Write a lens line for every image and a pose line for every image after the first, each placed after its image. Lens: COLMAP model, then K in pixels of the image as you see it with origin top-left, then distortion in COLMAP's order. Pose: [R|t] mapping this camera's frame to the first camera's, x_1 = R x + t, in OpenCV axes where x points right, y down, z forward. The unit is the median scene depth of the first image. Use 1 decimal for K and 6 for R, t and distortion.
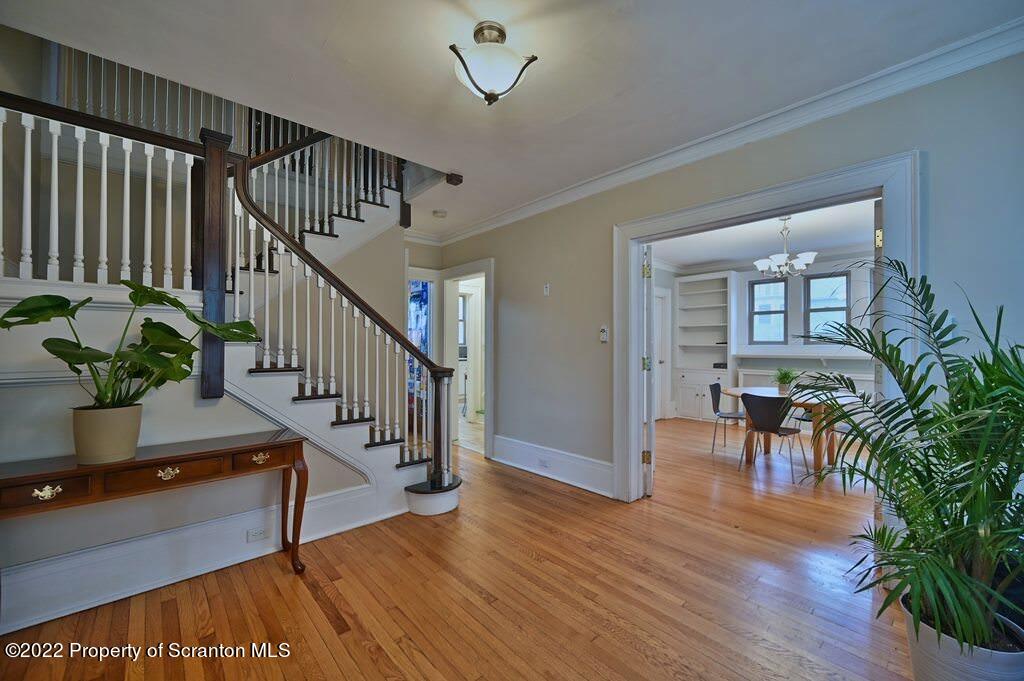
lens RADIAL K [[401.3, 0, 518.8], [0, 401.3, 341.9], [0, 0, 1]] dist [0.000368, -0.000527]
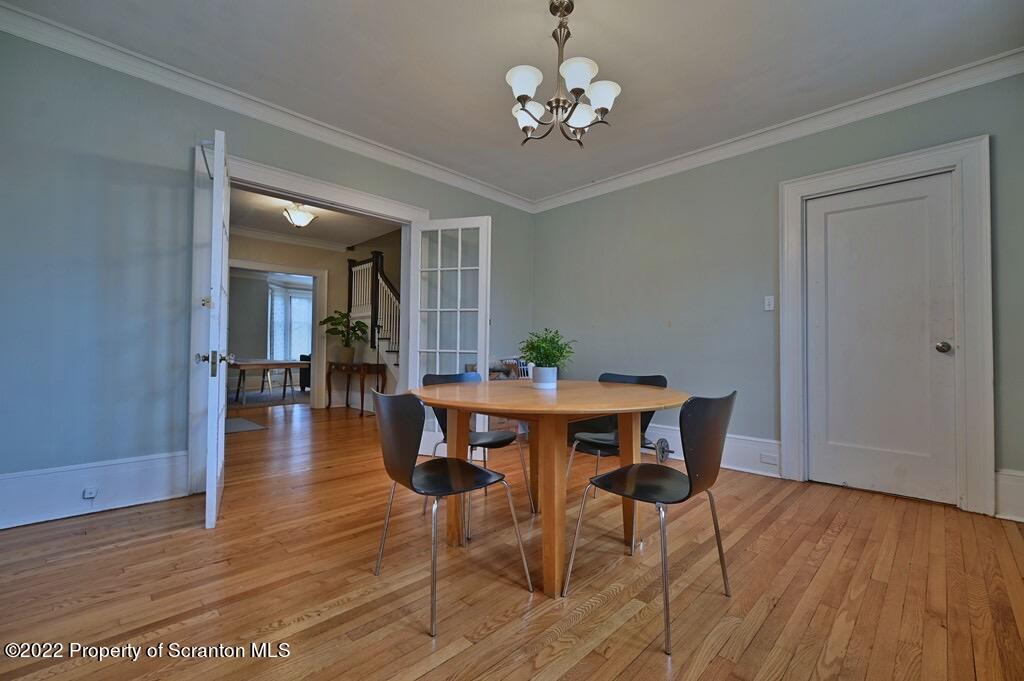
lens RADIAL K [[432.2, 0, 512.5], [0, 432.2, 338.6], [0, 0, 1]] dist [-0.000060, -0.000124]
pose [[0.051259, -0.031664, -0.998183, 1.422874], [-0.001139, 0.999495, -0.031764, 0.106178], [0.998685, 0.002765, 0.051197, 1.134348]]
